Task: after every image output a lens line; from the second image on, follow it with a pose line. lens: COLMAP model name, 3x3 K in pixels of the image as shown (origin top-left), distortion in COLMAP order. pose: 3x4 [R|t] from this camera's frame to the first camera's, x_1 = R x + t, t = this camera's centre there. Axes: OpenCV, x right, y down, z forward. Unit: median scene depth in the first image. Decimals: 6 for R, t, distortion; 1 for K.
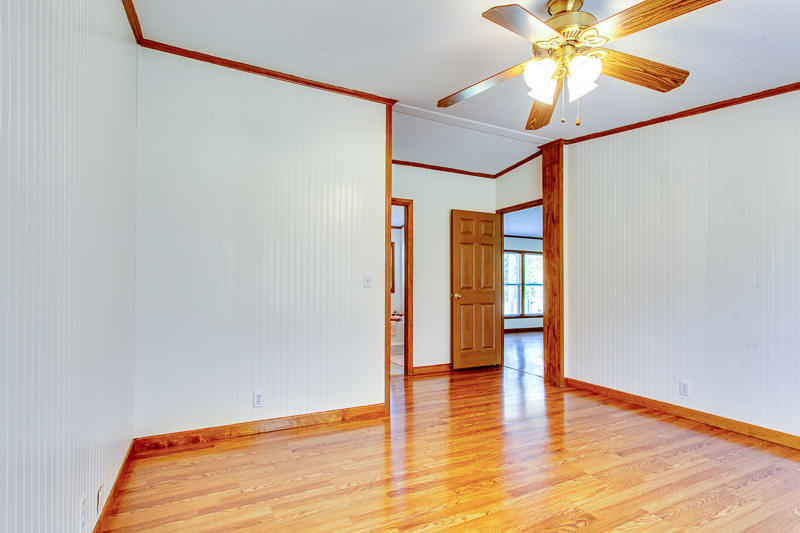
lens RADIAL K [[390.4, 0, 400.7], [0, 390.4, 281.6], [0, 0, 1]] dist [0.007140, -0.005415]
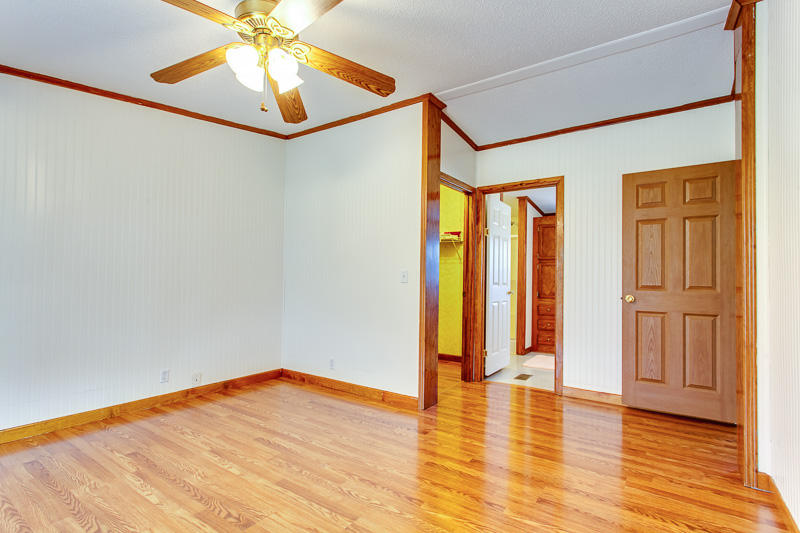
lens RADIAL K [[390.4, 0, 401.6], [0, 390.4, 269.2], [0, 0, 1]] dist [0.007140, -0.005415]
pose [[0.485112, -0.021027, -0.874199, 1.134799], [-0.005217, 0.999623, -0.026939, 0.010722], [0.874437, 0.017630, 0.484819, 0.651334]]
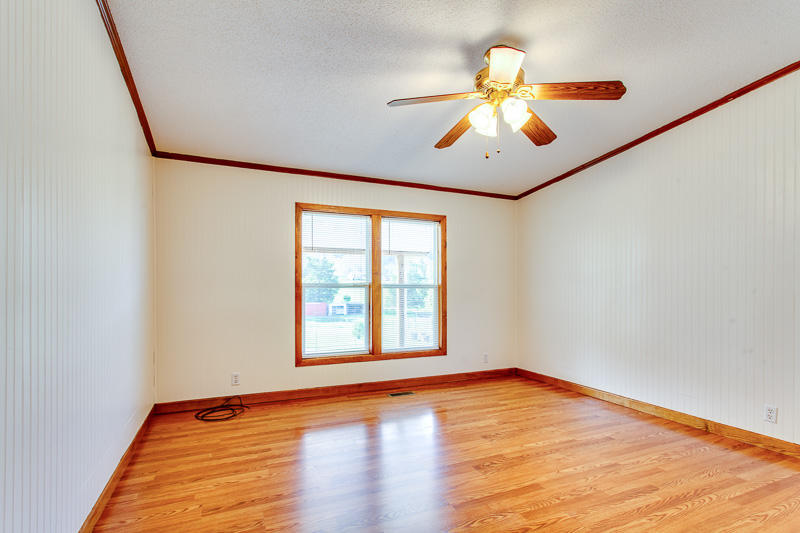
lens RADIAL K [[390.4, 0, 400.2], [0, 390.4, 292.6], [0, 0, 1]] dist [0.007140, -0.005415]
pose [[-0.998947, -0.008264, 0.045137, 0.522200], [-0.008116, 0.999961, 0.003452, 0.012357], [-0.045163, 0.003082, -0.998975, 1.754770]]
